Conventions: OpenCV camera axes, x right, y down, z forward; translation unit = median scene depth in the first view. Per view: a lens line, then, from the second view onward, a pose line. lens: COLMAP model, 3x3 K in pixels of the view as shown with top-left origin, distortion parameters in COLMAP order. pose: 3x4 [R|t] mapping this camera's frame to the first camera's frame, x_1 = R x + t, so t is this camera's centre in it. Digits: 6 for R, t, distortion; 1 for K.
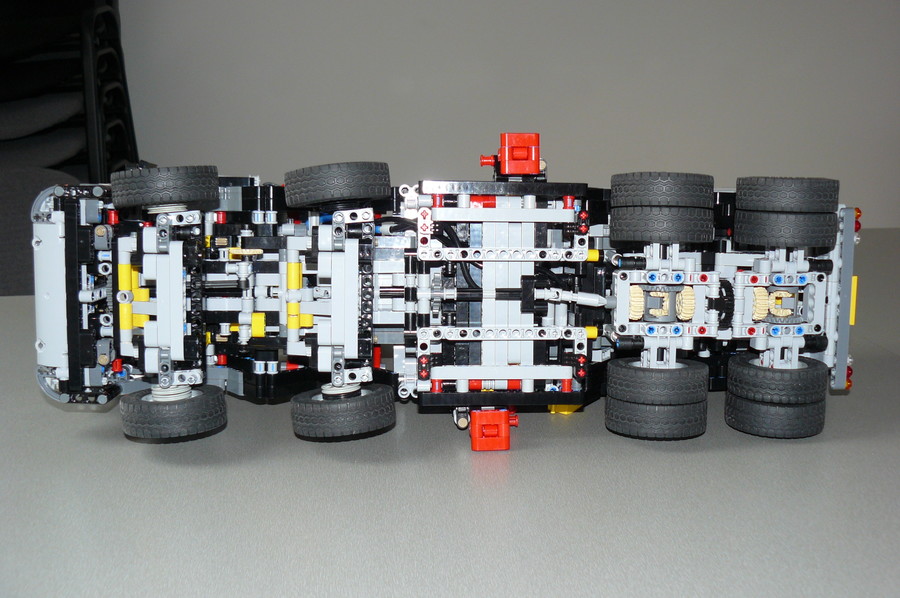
lens RADIAL K [[961.5, 0, 450.0], [0, 961.5, 299.0], [0, 0, 1]] dist [-0.145782, 0.026642]
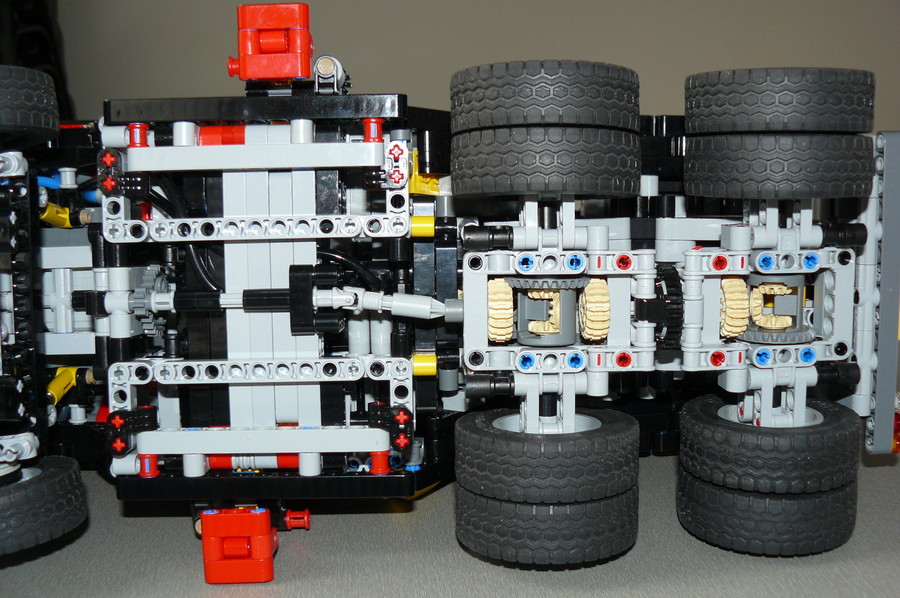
lens RADIAL K [[961.5, 0, 450.0], [0, 961.5, 299.0], [0, 0, 1]] dist [-0.145782, 0.026642]
pose [[0.999436, -0.021426, -0.025851, 0.179225], [0.021503, 0.999765, 0.002691, -0.004851], [0.025788, -0.003246, 0.999662, 0.451408]]
